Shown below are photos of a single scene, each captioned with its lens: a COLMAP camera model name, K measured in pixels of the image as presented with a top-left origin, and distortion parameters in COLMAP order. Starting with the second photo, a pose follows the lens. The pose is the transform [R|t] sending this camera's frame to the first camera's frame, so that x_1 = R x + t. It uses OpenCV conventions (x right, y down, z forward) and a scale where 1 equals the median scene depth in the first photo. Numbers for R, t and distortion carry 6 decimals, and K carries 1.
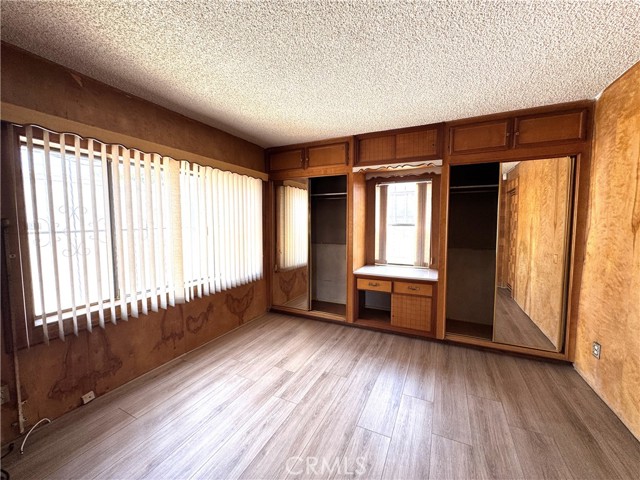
lens RADIAL K [[256.7, 0, 320.0], [0, 256.7, 240.0], [0, 0, 1]] dist [-0.001727, -0.000014]
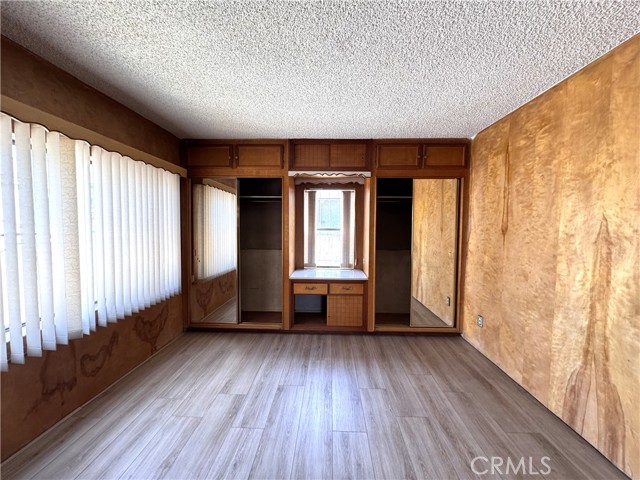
lens RADIAL K [[256.7, 0, 320.0], [0, 256.7, 240.0], [0, 0, 1]] dist [-0.001727, -0.000014]
pose [[0.914138, -0.014425, 0.405147, -0.177978], [0.021059, 0.999707, -0.011923, -0.004026], [-0.404856, 0.019431, 0.914174, 0.057707]]
